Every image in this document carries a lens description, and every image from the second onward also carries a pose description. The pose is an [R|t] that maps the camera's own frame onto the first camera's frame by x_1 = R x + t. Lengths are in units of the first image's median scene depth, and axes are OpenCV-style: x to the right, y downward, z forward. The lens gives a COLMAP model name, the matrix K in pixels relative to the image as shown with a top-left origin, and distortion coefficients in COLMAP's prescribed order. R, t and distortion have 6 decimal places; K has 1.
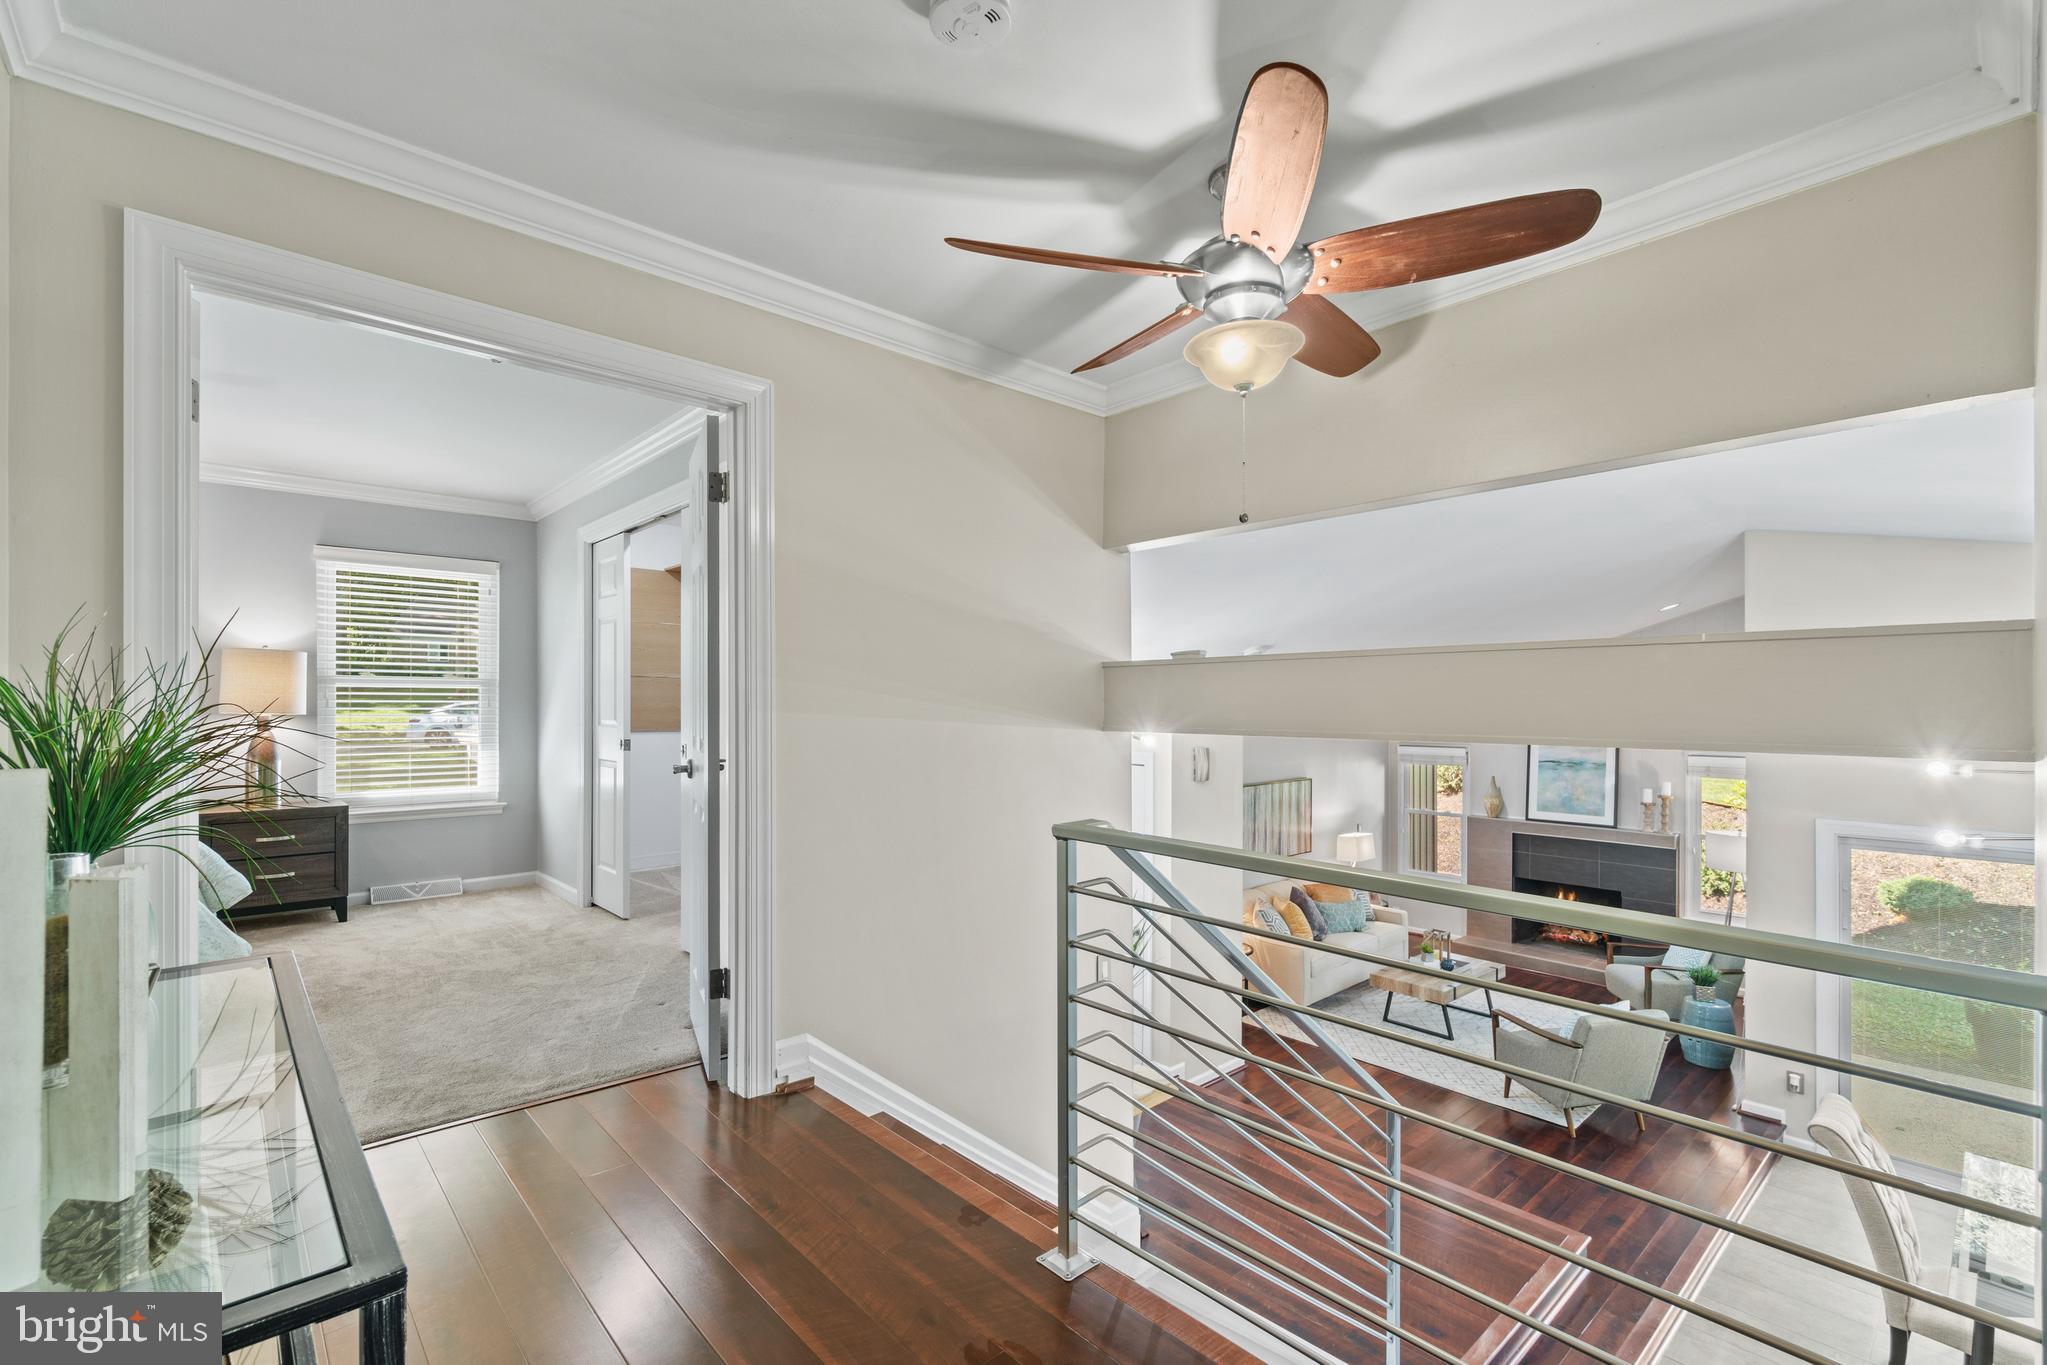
lens RADIAL K [[894.0, 0, 1011.1], [0, 894.0, 714.1], [0, 0, 1]] dist [-0.004710, -0.000332]
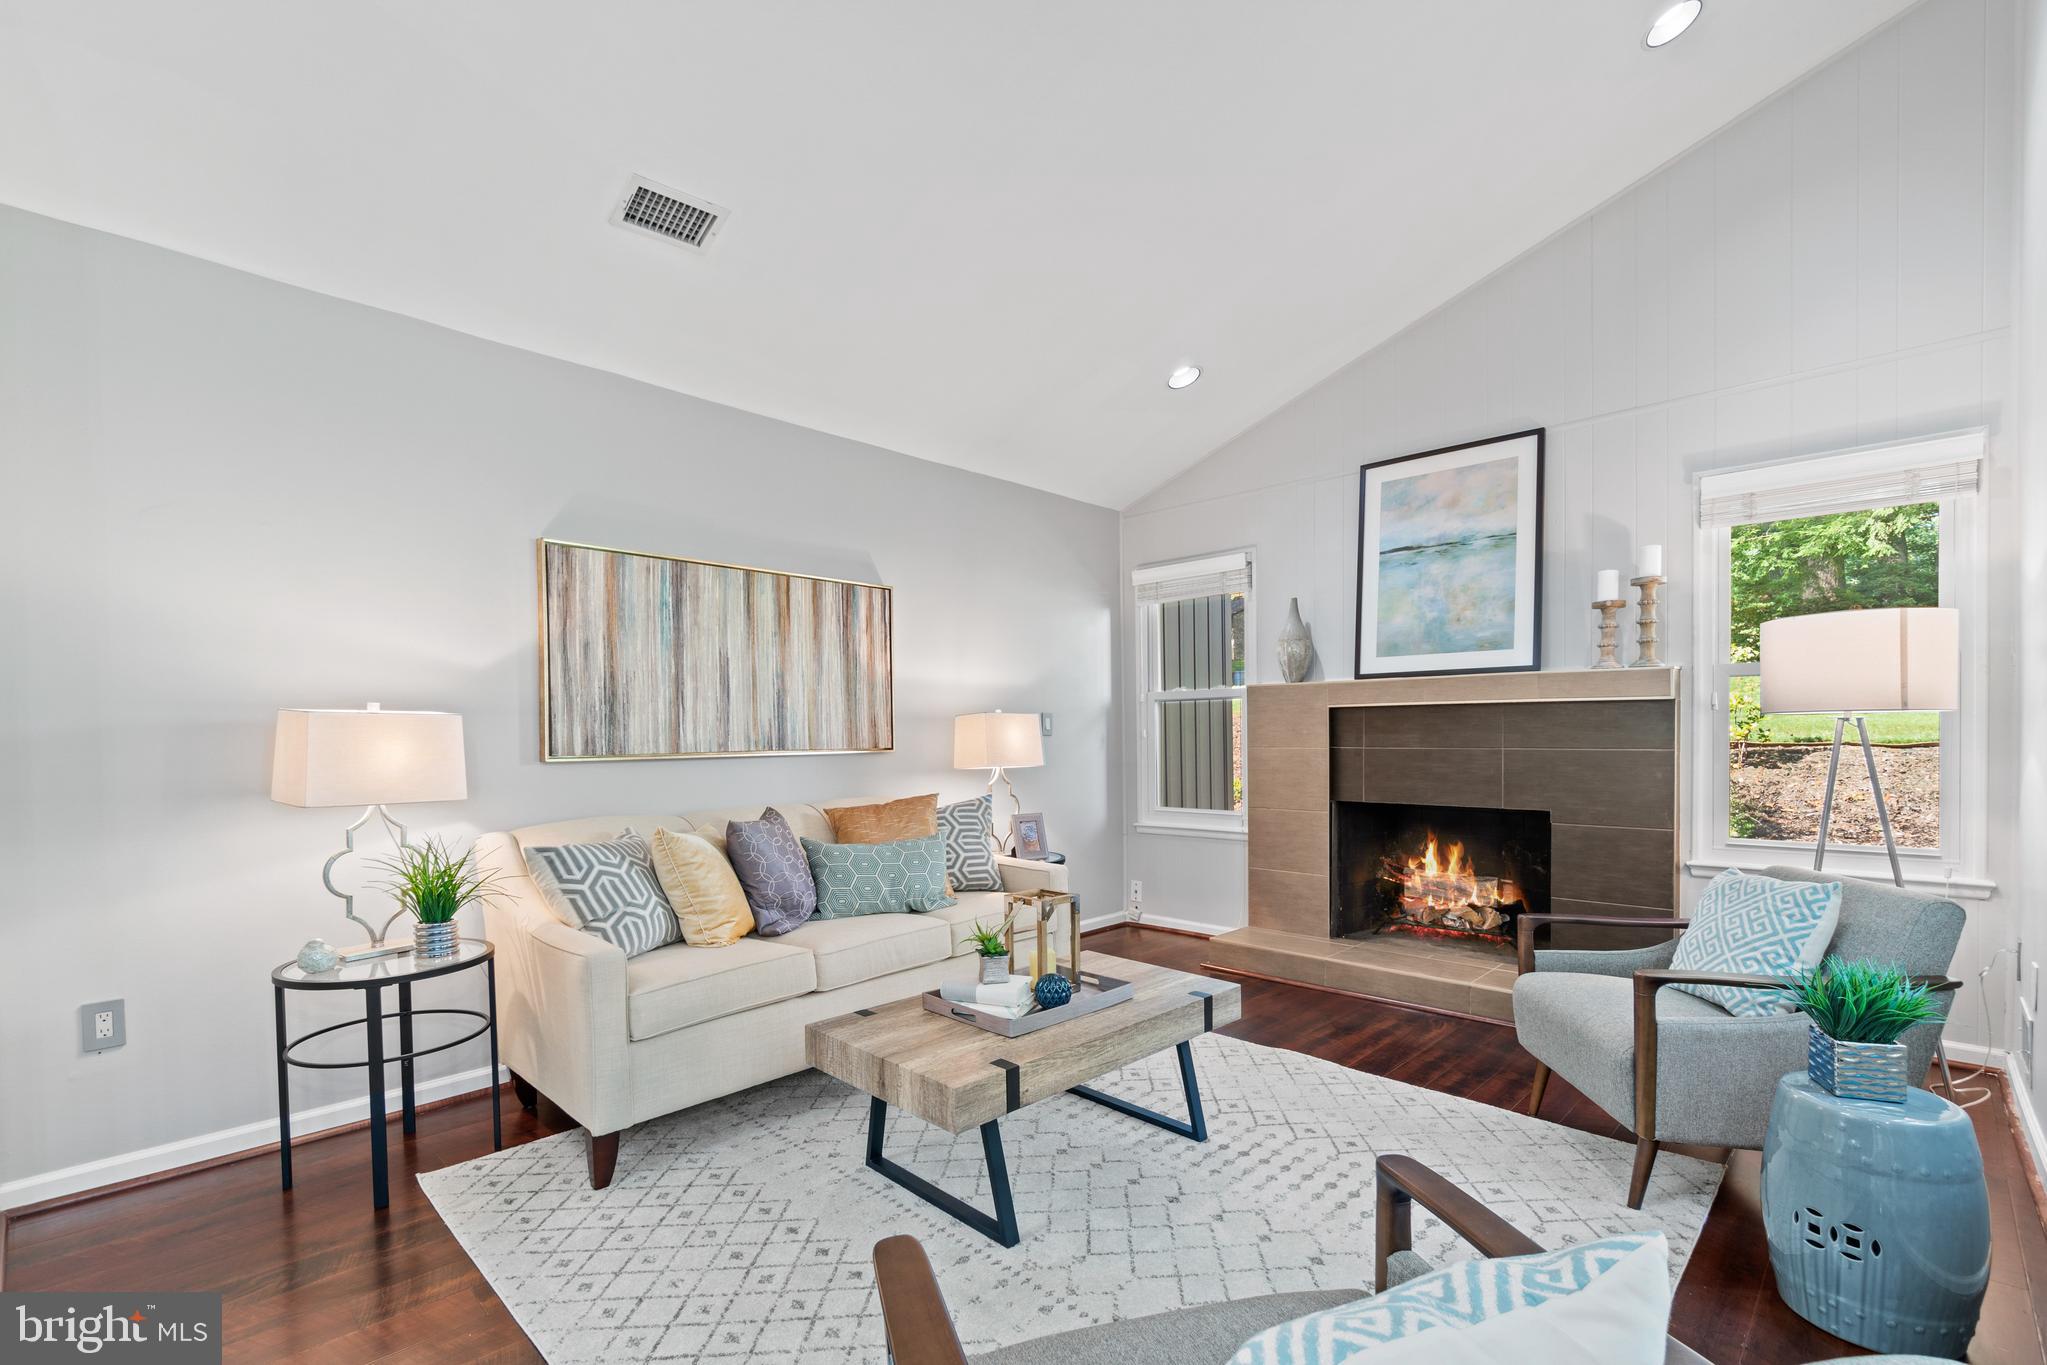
lens RADIAL K [[894.0, 0, 1021.4], [0, 894.0, 760.8], [0, 0, 1]] dist [-0.004710, -0.000332]
pose [[0.996856, -0.012451, 0.078254, 0.430376], [0.010999, 0.999760, 0.018958, 0.180568], [-0.078471, -0.018038, 0.996753, 0.641848]]
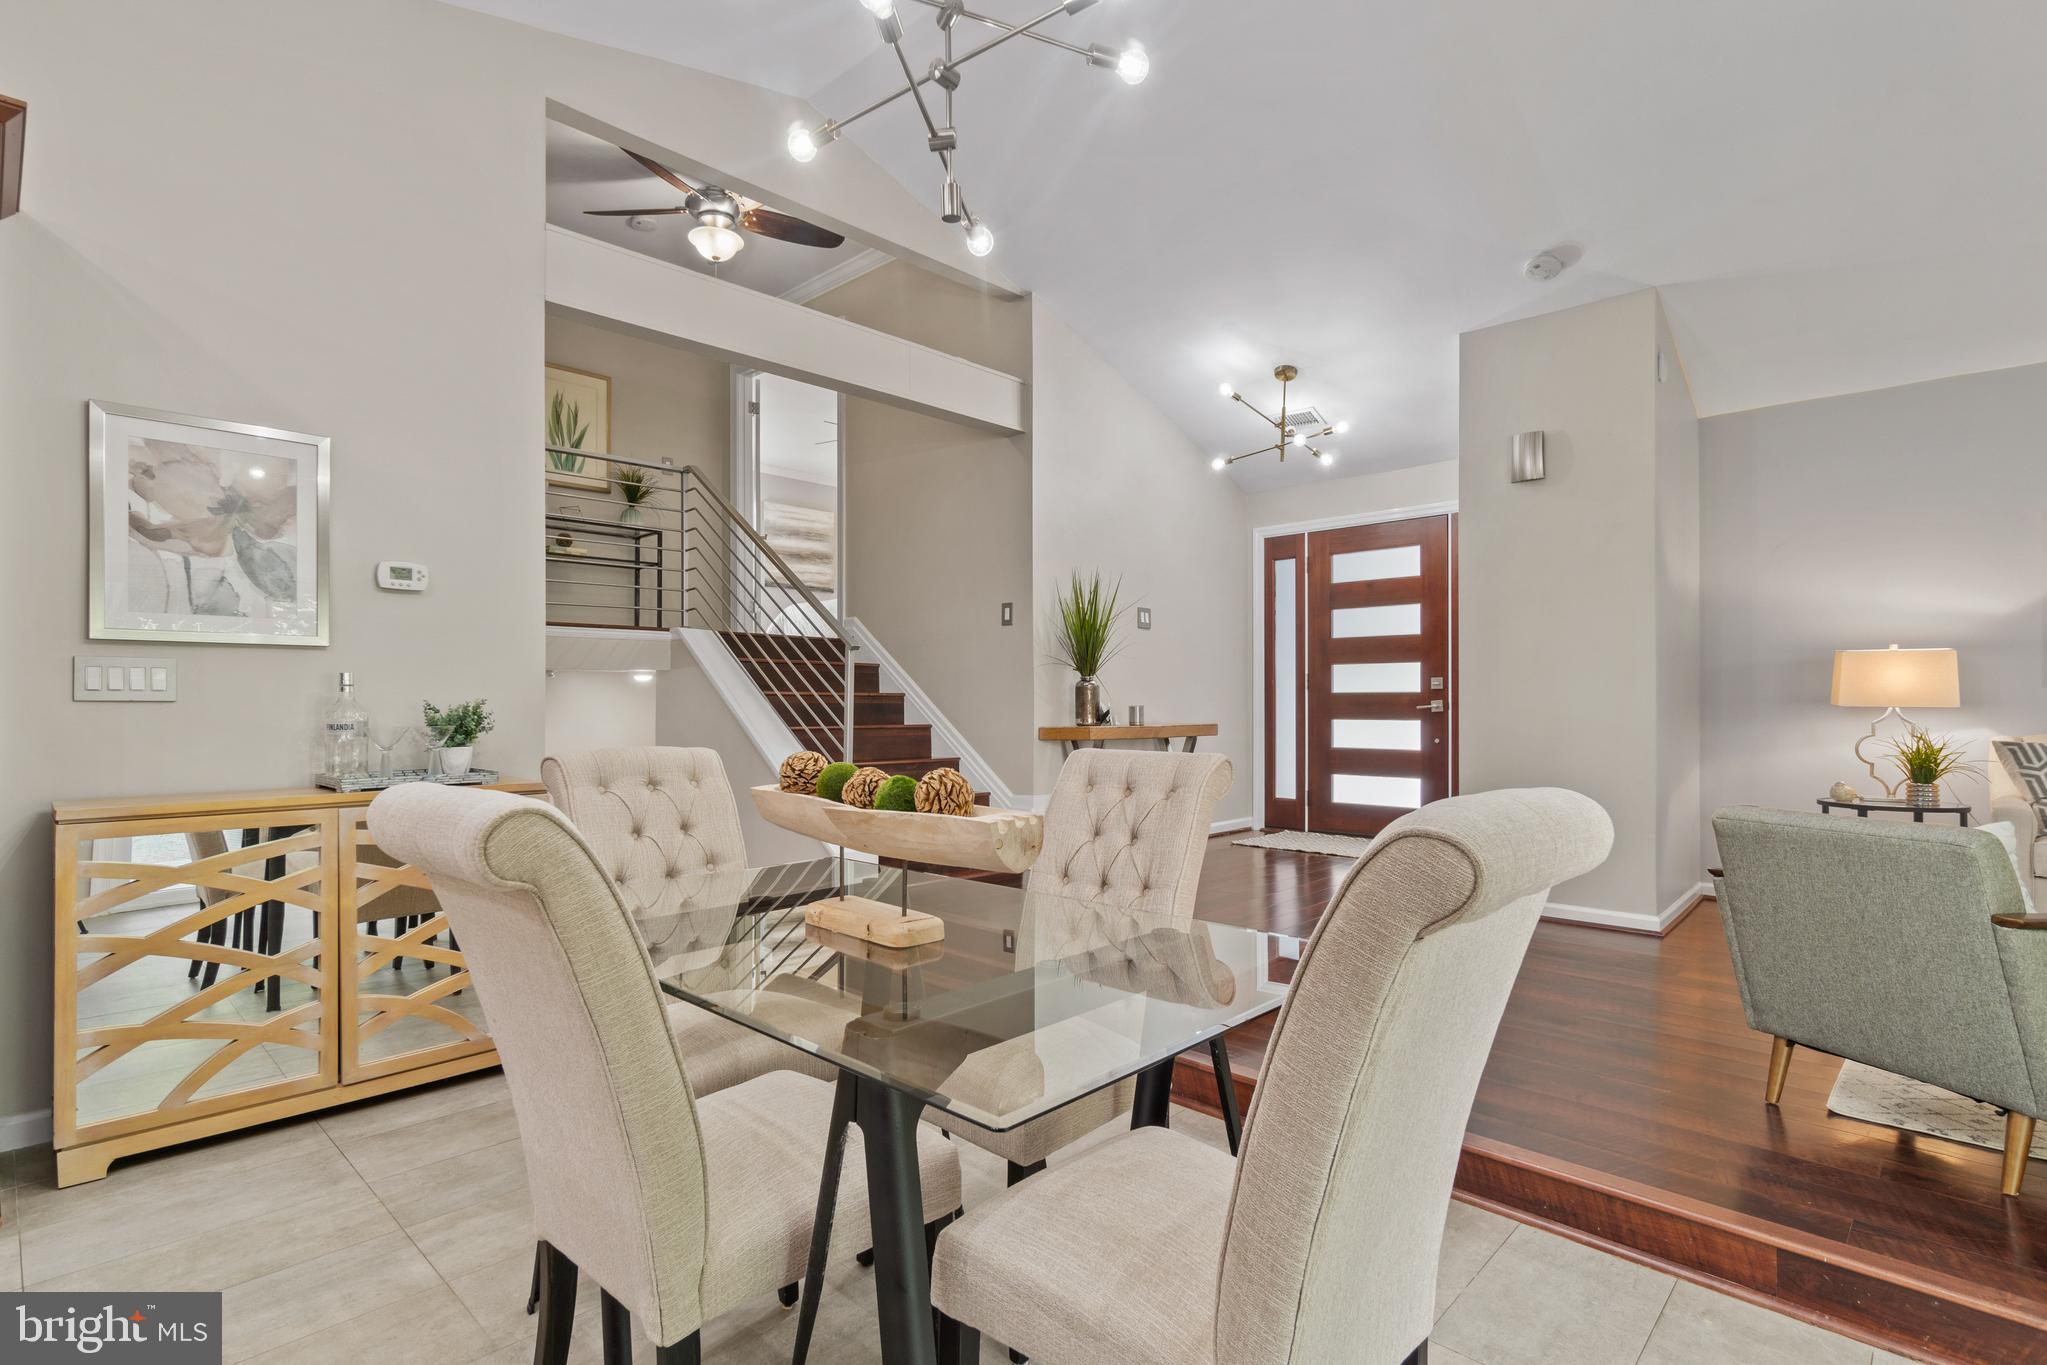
lens RADIAL K [[953.4, 0, 1017.7], [0, 953.4, 694.7], [0, 0, 1]] dist [-0.007331, 0.000965]
pose [[0.082534, -0.002736, -0.996584, 0.722867], [-0.009063, 0.999953, -0.003496, 0.198338], [0.996547, 0.009321, 0.082506, 0.433312]]
